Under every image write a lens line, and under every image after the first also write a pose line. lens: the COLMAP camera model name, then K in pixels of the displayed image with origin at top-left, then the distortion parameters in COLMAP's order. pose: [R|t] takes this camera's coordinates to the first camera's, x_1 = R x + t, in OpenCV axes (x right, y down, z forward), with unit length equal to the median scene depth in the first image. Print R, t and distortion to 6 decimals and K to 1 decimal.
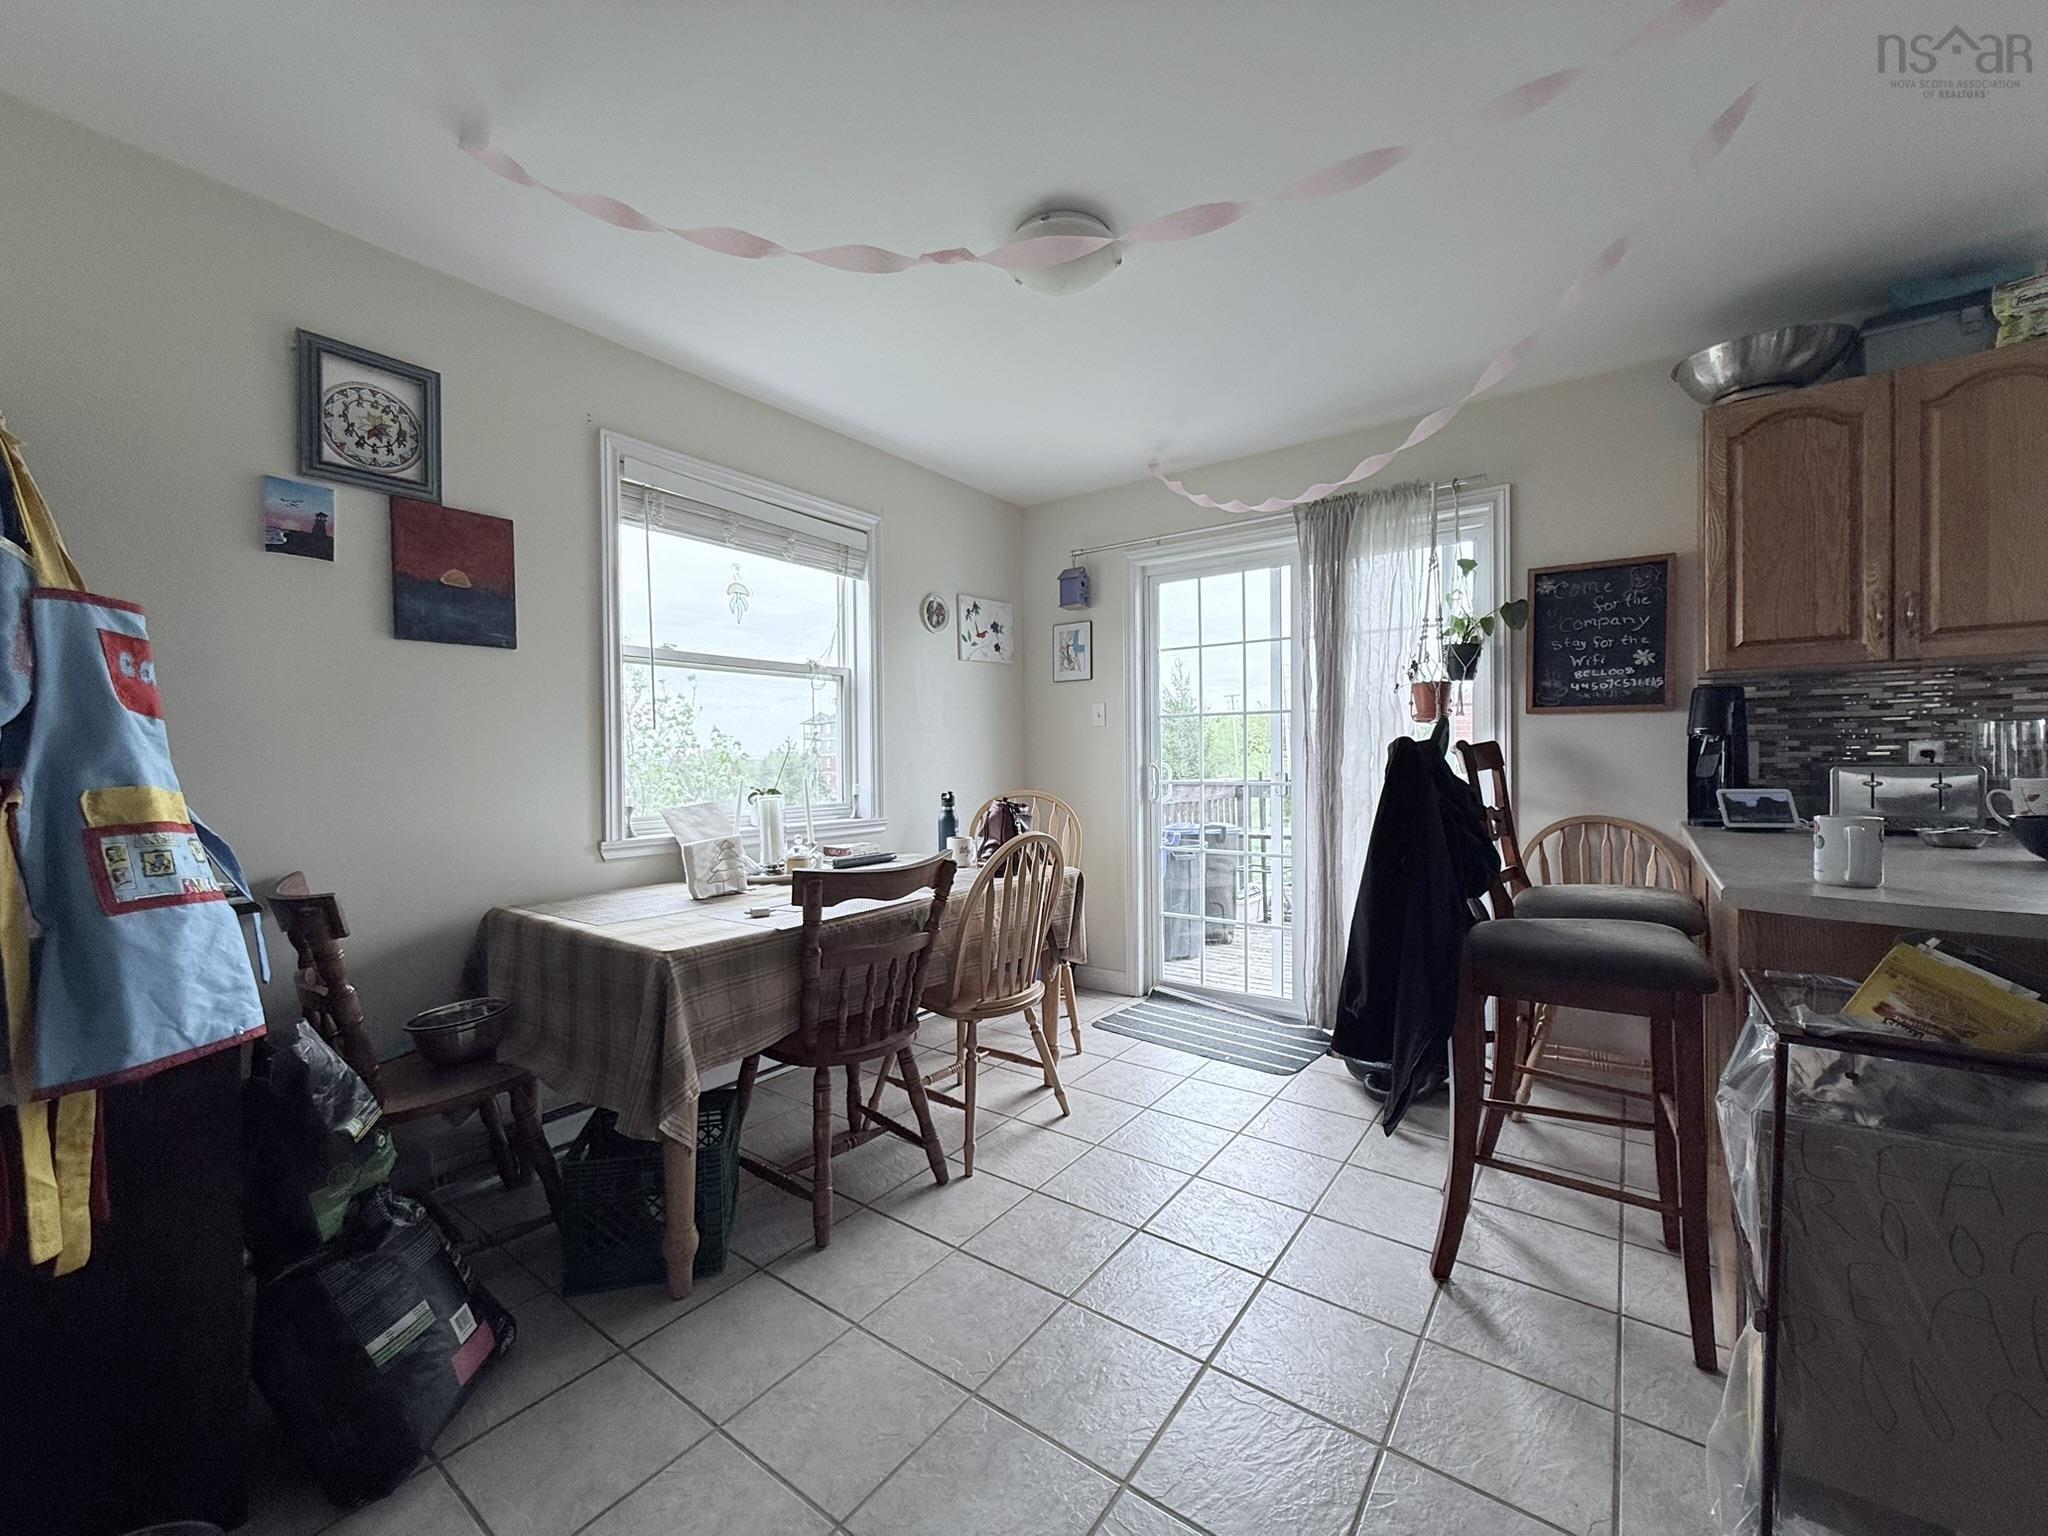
lens RADIAL K [[821.3, 0, 1021.3], [0, 821.3, 766.6], [0, 0, 1]] dist [-0.000468, 0.000320]
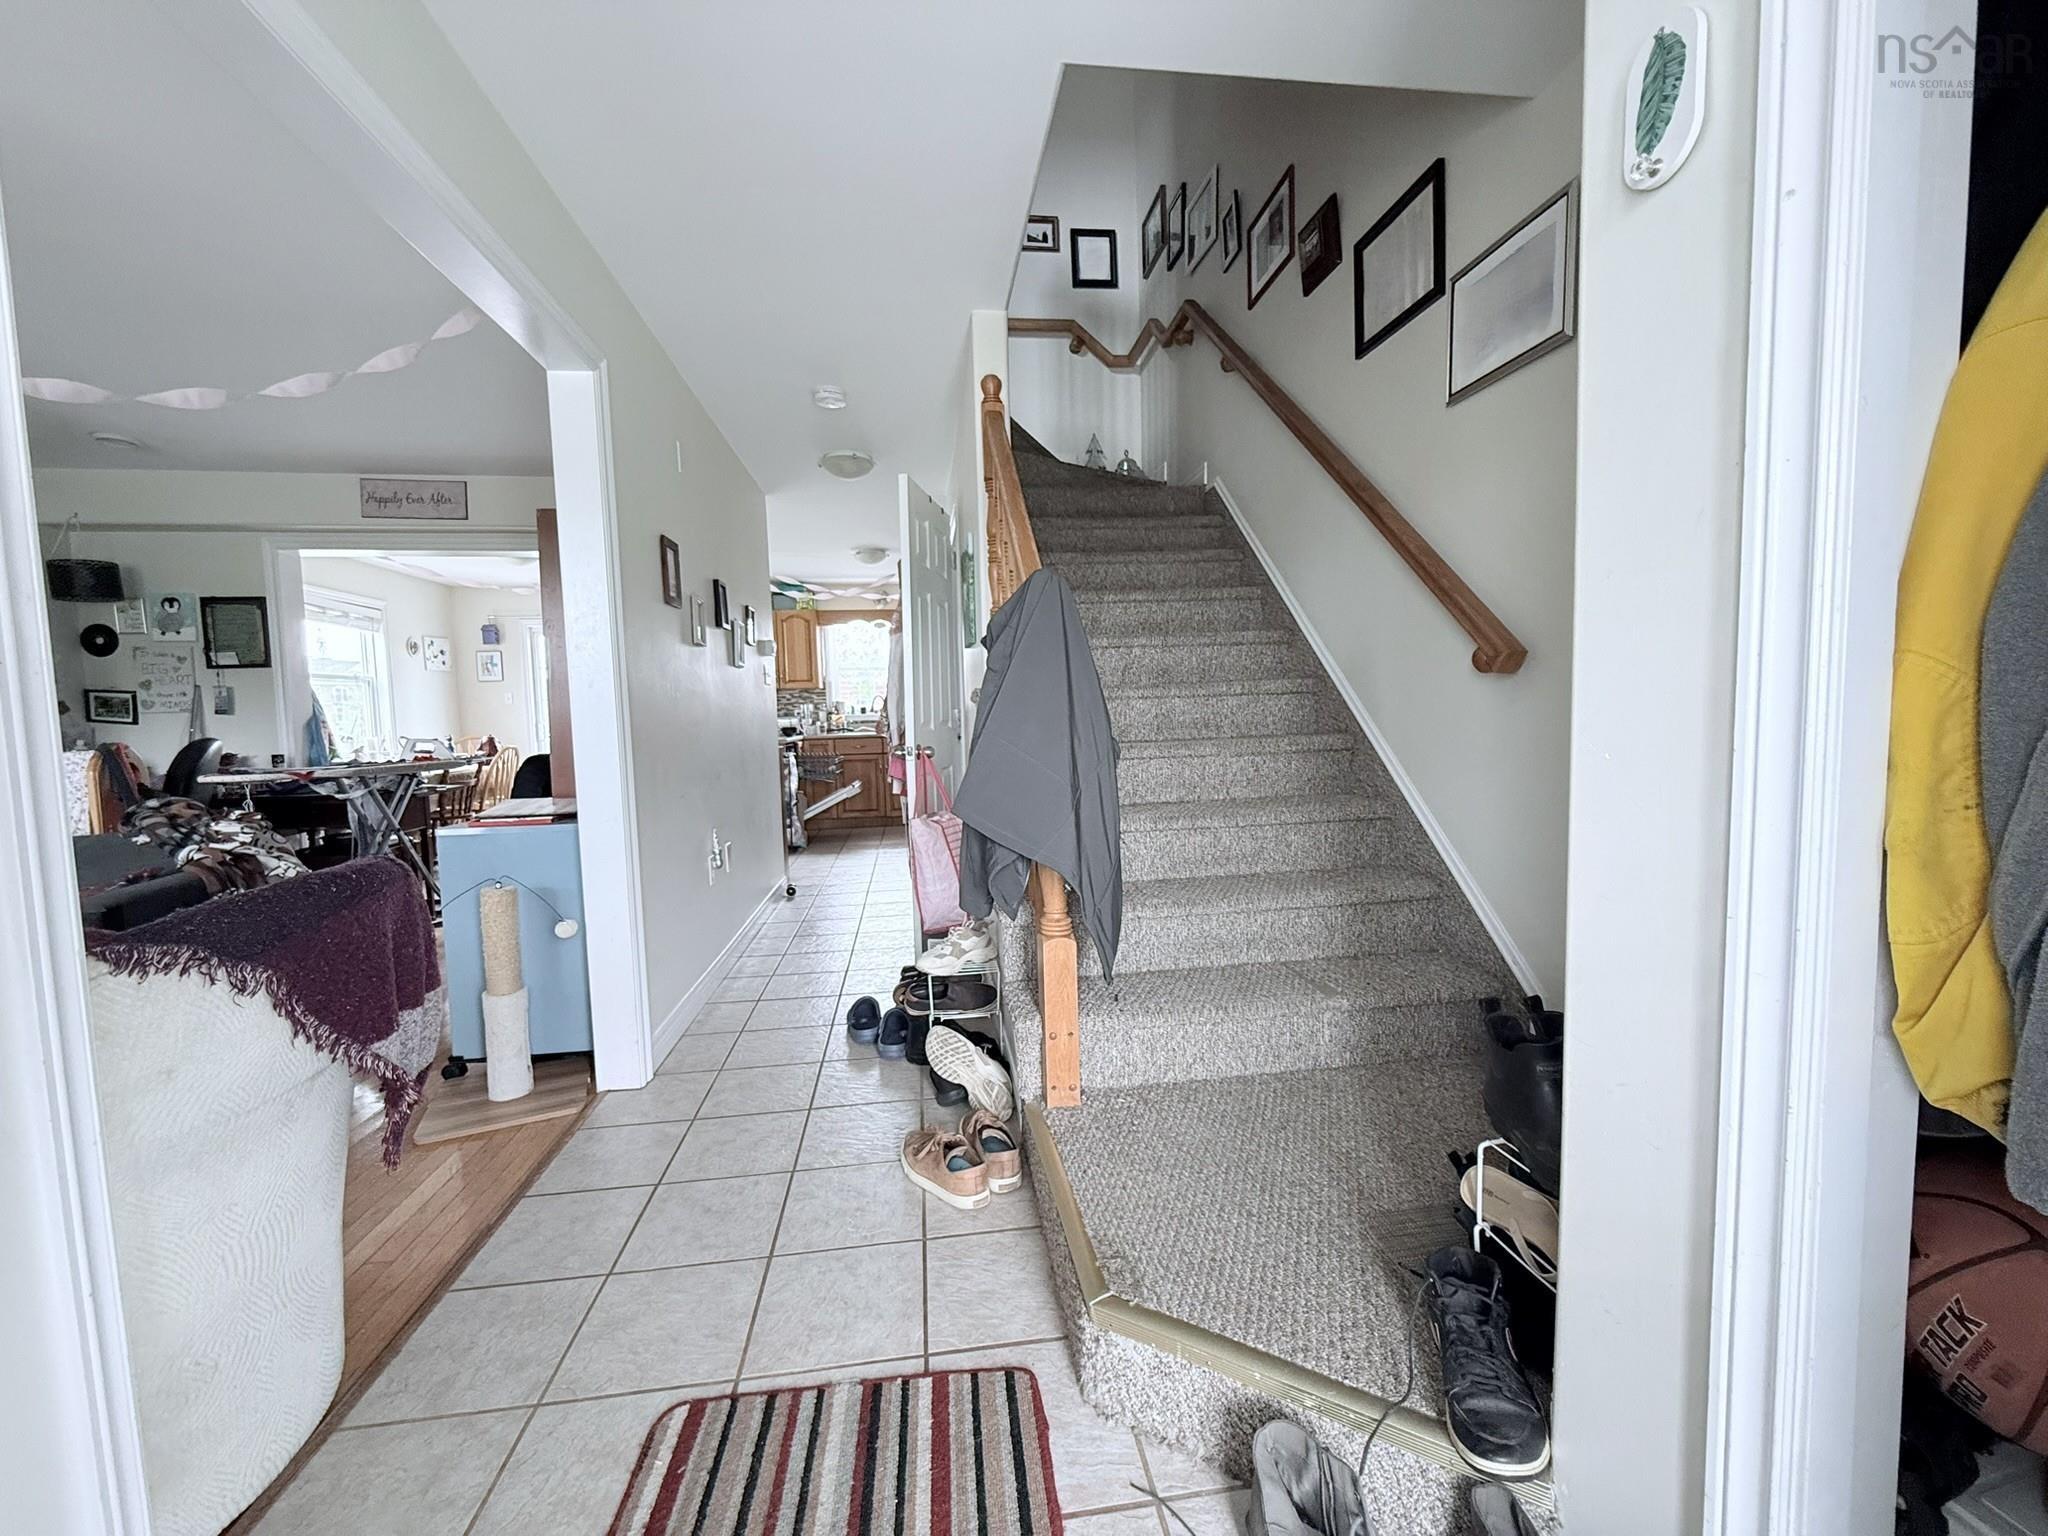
lens RADIAL K [[821.3, 0, 1023.9], [0, 821.3, 769.6], [0, 0, 1]] dist [-0.000468, 0.000320]
pose [[0.721524, -0.058423, 0.689920, -0.407733], [0.026029, 0.998018, 0.057292, 0.029315], [-0.691900, -0.023379, 0.721615, -1.382051]]
